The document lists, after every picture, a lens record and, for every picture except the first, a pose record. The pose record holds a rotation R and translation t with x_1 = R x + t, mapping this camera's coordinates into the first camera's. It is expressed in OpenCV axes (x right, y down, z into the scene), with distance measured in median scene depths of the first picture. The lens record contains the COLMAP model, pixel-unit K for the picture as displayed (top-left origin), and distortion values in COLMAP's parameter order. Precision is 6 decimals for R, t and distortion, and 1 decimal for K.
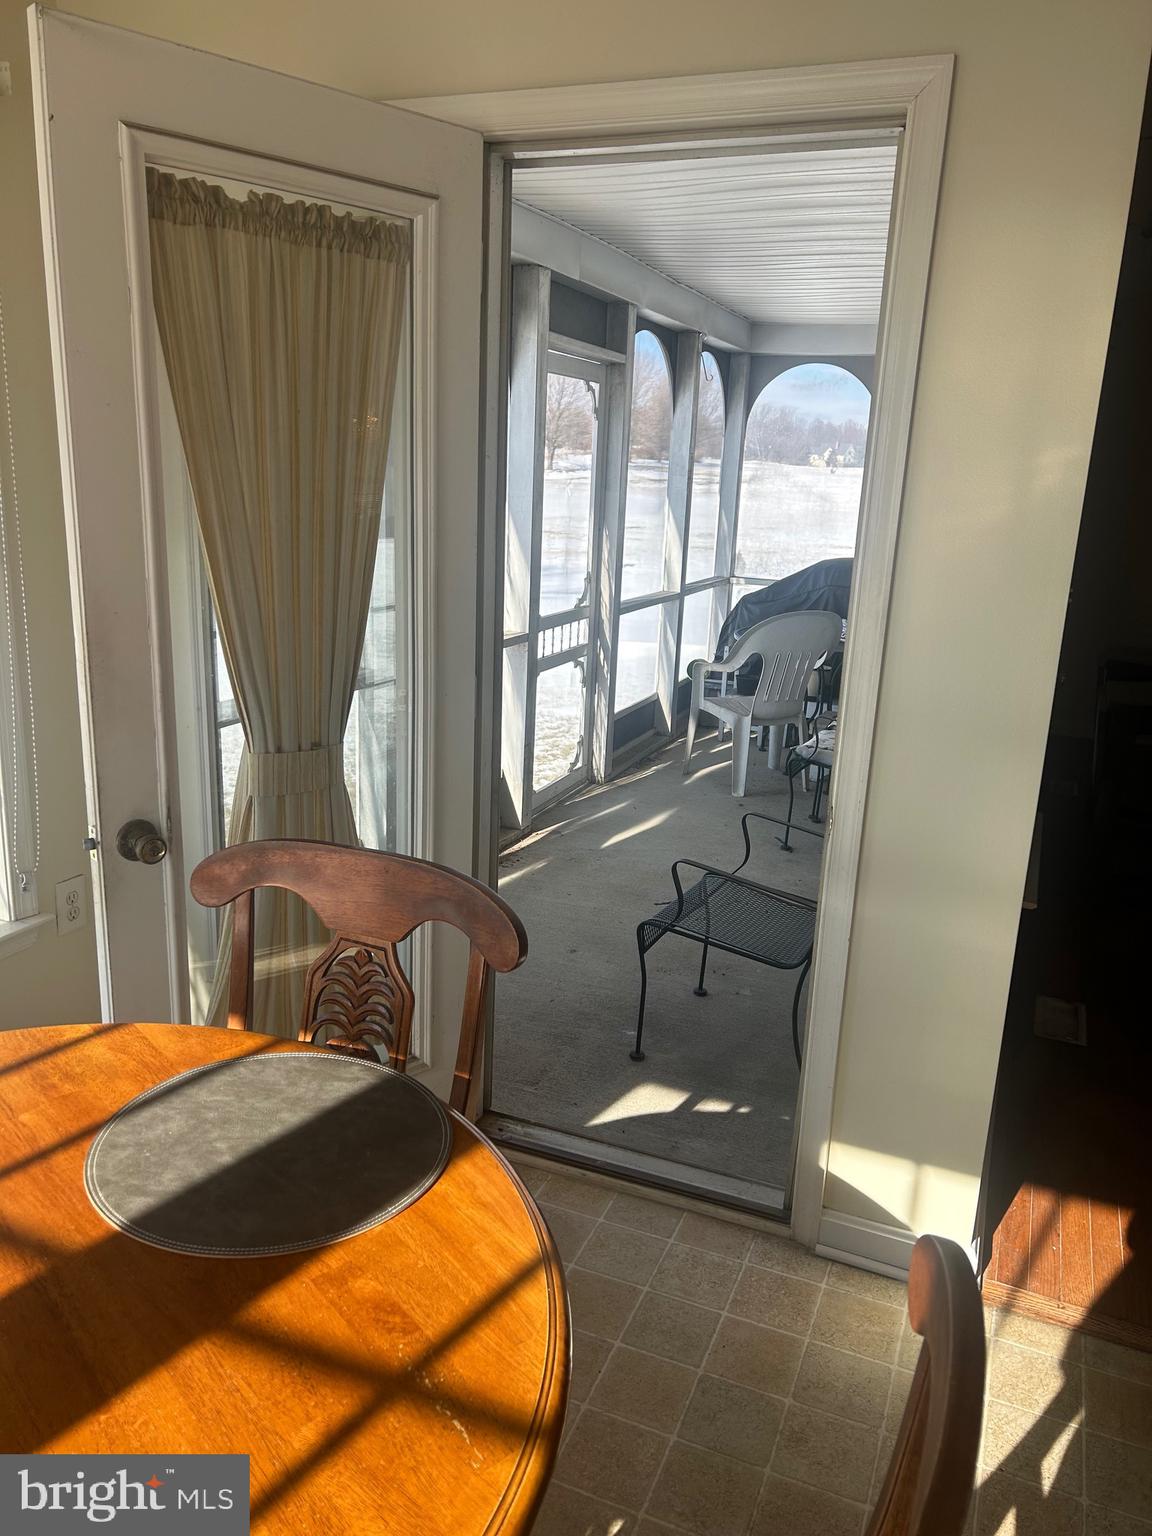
lens RADIAL K [[1130.7, 0, 578.2], [0, 1130.7, 772.8], [0, 0, 1]] dist [0.060803, -0.100556]
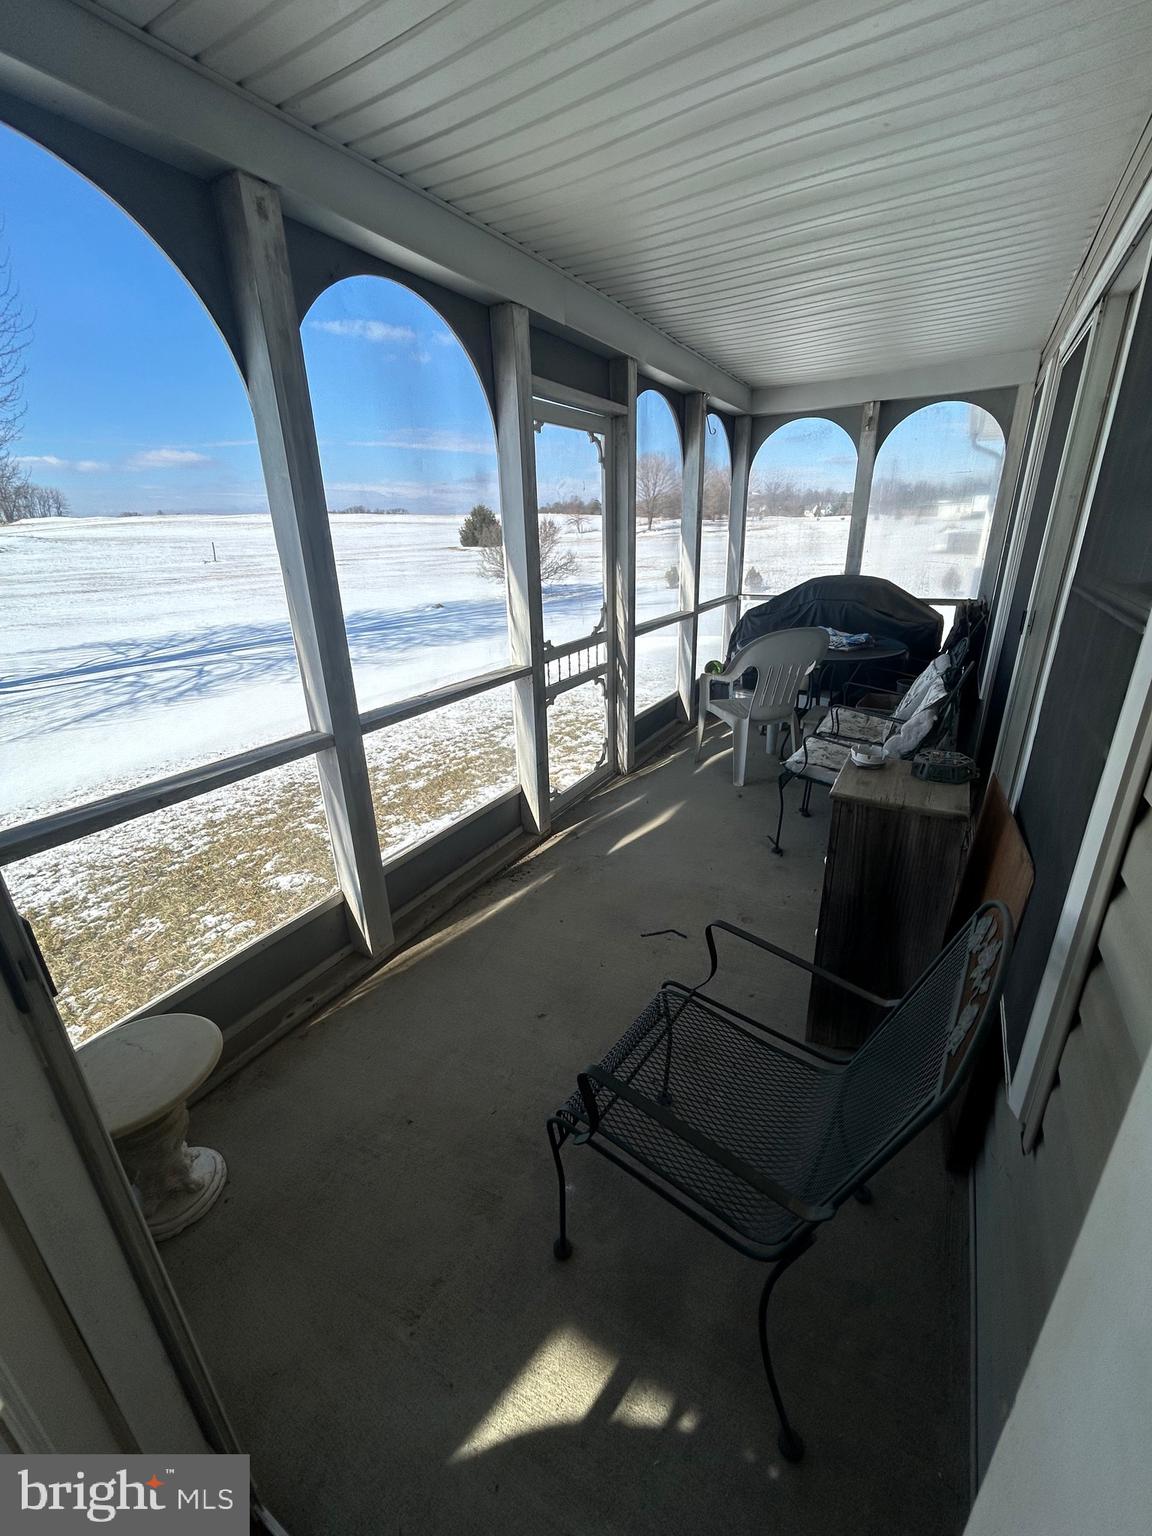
lens RADIAL K [[627.6, 0, 573.2], [0, 627.6, 761.5], [0, 0, 1]] dist [0.000551, 0.000787]
pose [[0.987786, -0.022104, -0.154240, 0.070715], [0.035633, 0.995700, 0.085509, -0.066223], [0.151686, -0.089960, 0.984326, 0.319548]]
